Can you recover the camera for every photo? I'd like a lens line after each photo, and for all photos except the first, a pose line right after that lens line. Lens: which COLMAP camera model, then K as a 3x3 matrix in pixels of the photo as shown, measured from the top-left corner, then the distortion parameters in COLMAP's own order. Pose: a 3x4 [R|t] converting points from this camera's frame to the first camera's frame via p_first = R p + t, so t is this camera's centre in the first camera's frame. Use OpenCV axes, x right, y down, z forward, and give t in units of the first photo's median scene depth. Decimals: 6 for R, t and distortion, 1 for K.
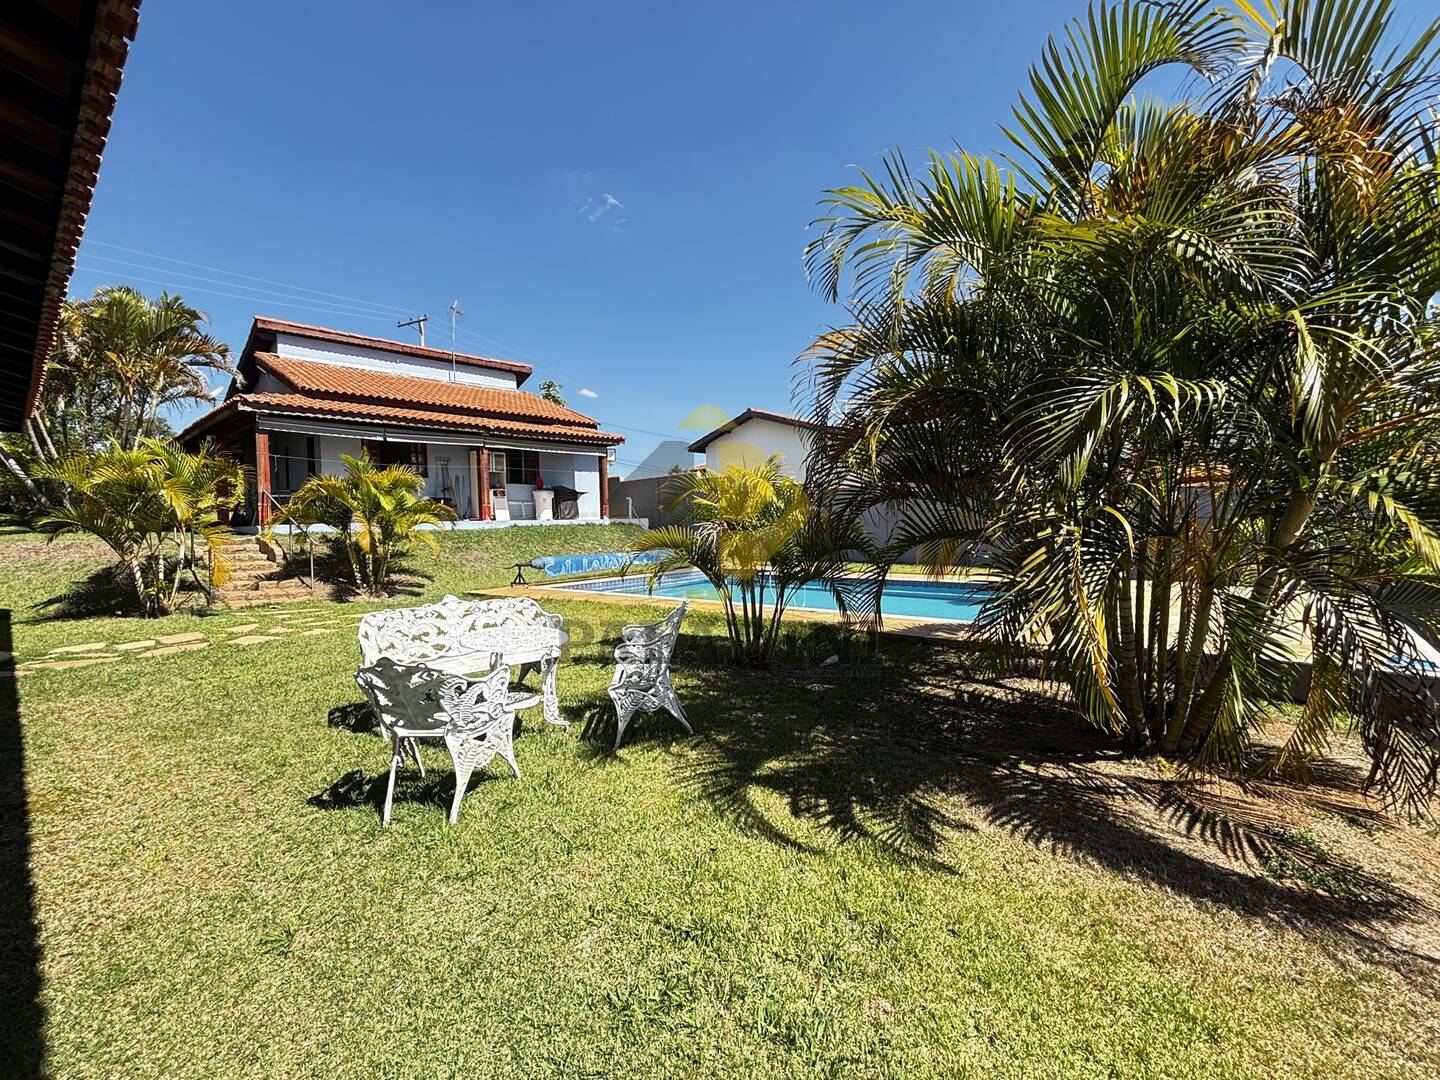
lens RADIAL K [[626.7, 0, 720.0], [0, 626.7, 540.0], [0, 0, 1]] dist [-0.002481, -0.000309]
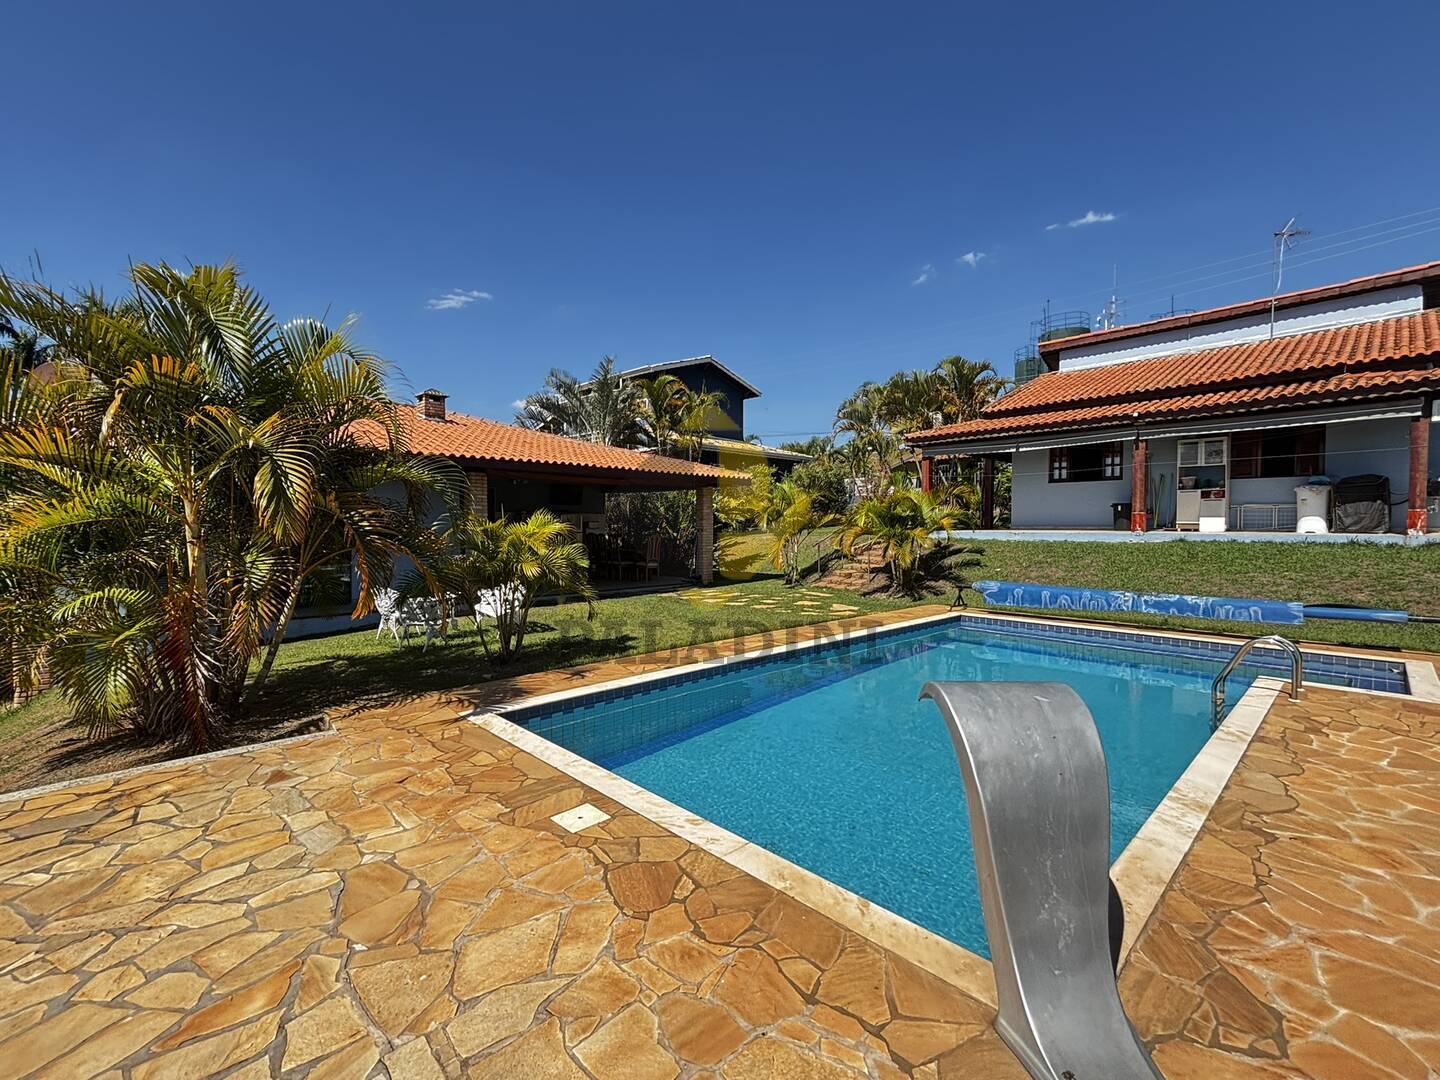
lens RADIAL K [[625.8, 0, 721.7], [0, 625.8, 532.8], [0, 0, 1]] dist [0.004507, -0.000720]
pose [[-0.092258, 0.038174, -0.995003, 0.418165], [-0.025721, 0.998840, 0.040706, -0.044595], [0.995403, 0.029348, -0.091169, 0.497387]]
